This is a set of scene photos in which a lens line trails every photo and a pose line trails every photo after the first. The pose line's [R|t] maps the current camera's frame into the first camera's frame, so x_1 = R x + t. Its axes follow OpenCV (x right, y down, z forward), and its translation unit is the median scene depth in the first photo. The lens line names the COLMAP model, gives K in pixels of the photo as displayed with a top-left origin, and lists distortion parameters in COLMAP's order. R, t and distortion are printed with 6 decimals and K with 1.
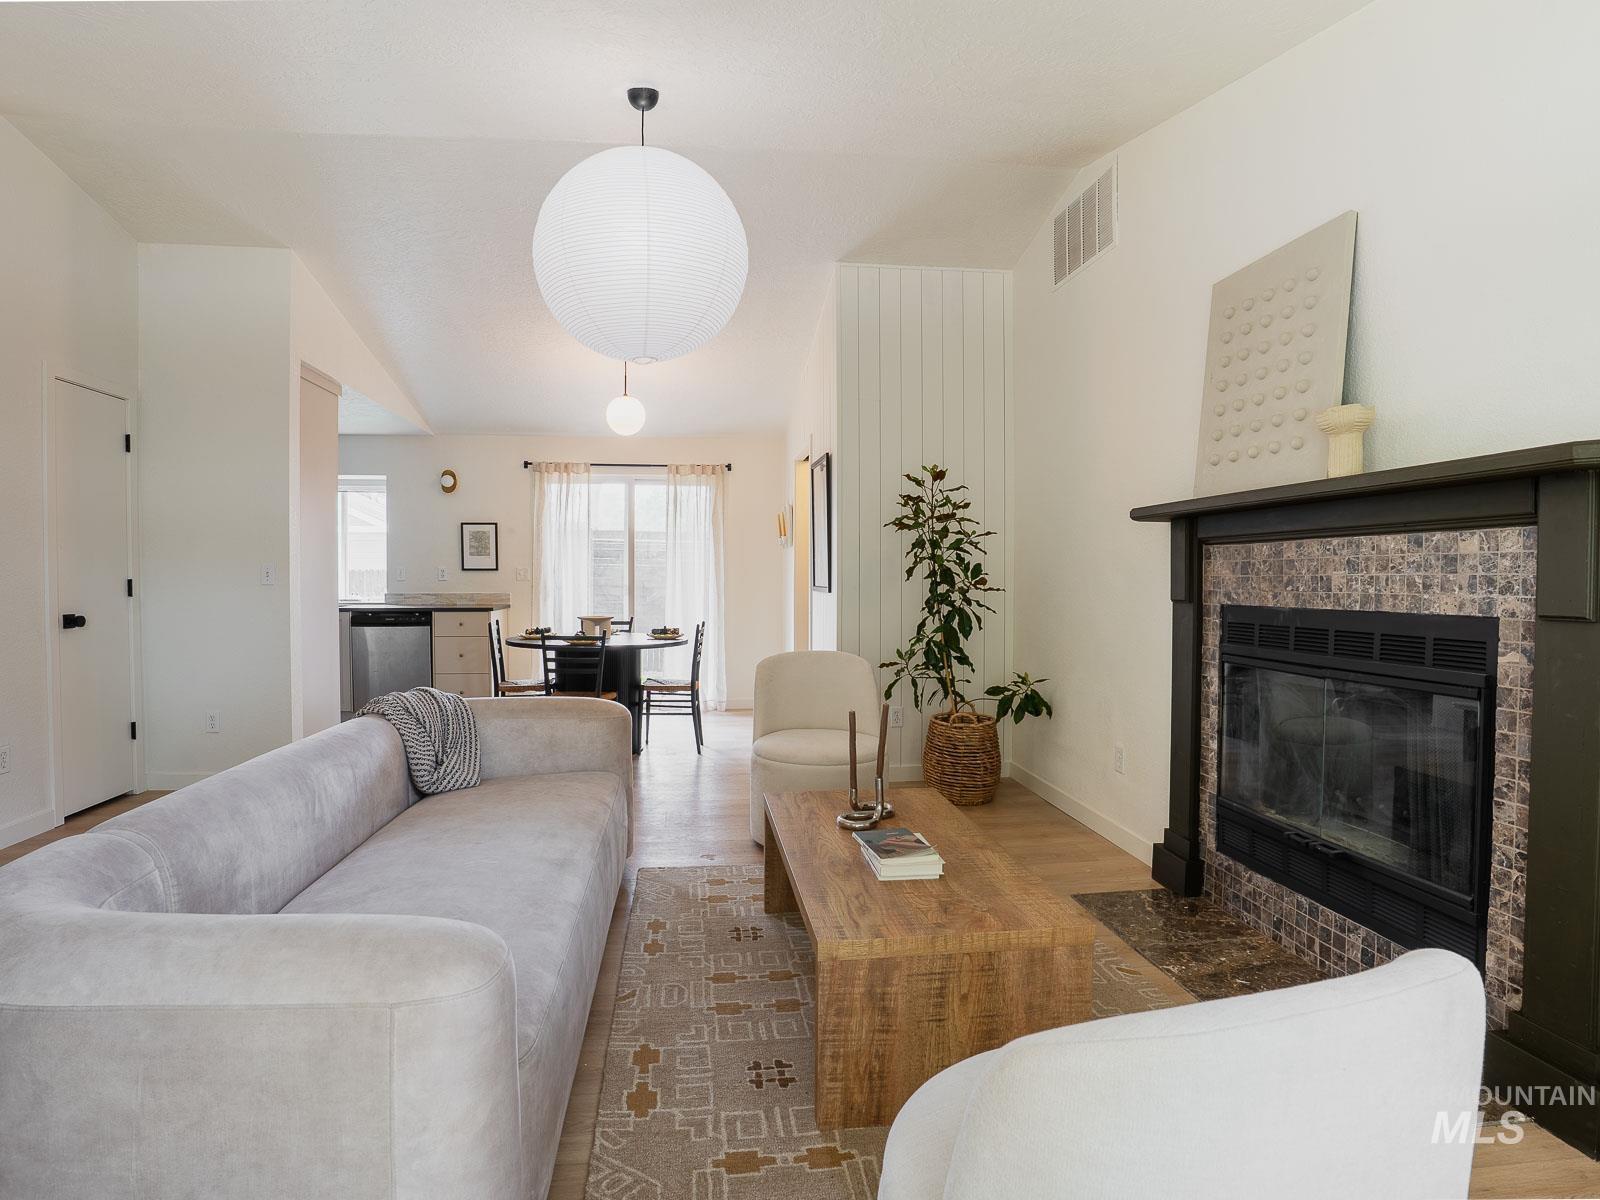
lens RADIAL K [[860.1, 0, 800.0], [0, 860.1, 600.0], [0, 0, 1]] dist [-0.088793, 0.042466]
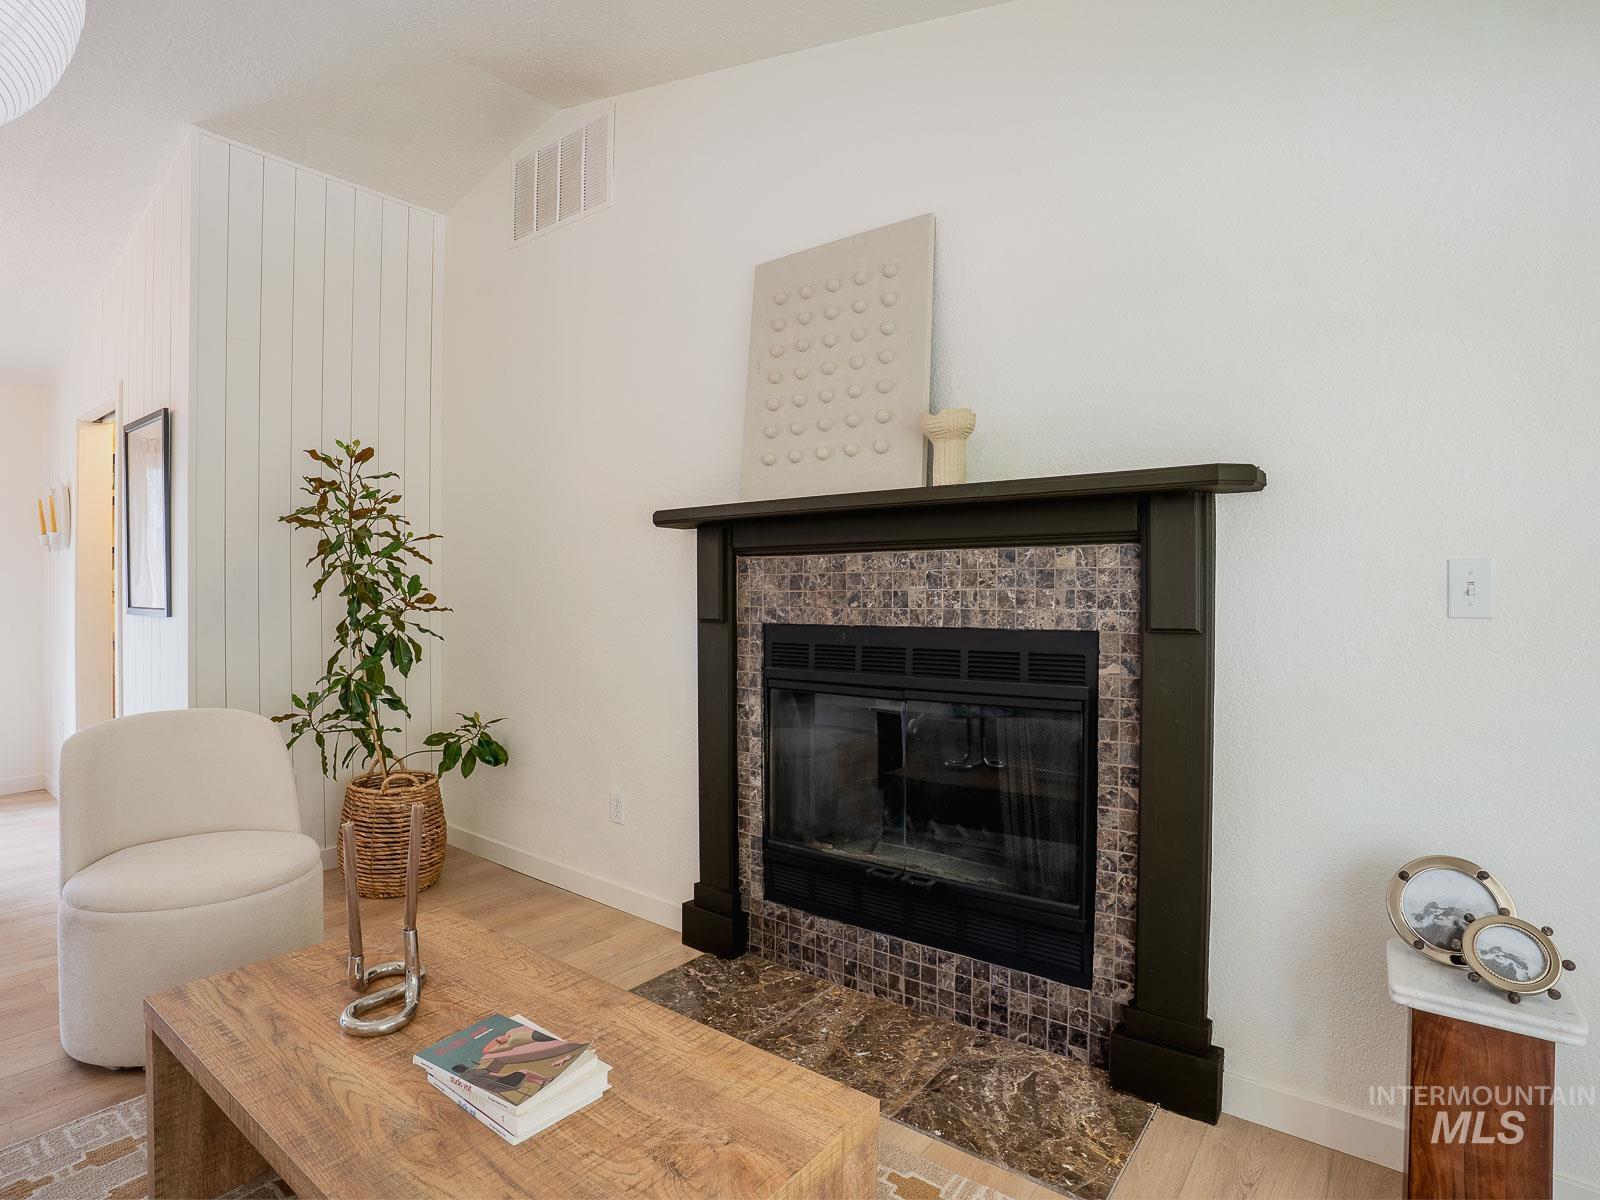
lens RADIAL K [[860.1, 0, 800.0], [0, 860.1, 600.0], [0, 0, 1]] dist [-0.088793, 0.042466]
pose [[0.716646, -0.006596, 0.697406, -0.113354], [0.019666, 0.999749, -0.010752, -0.009390], [-0.697160, 0.021421, 0.716595, 0.343834]]
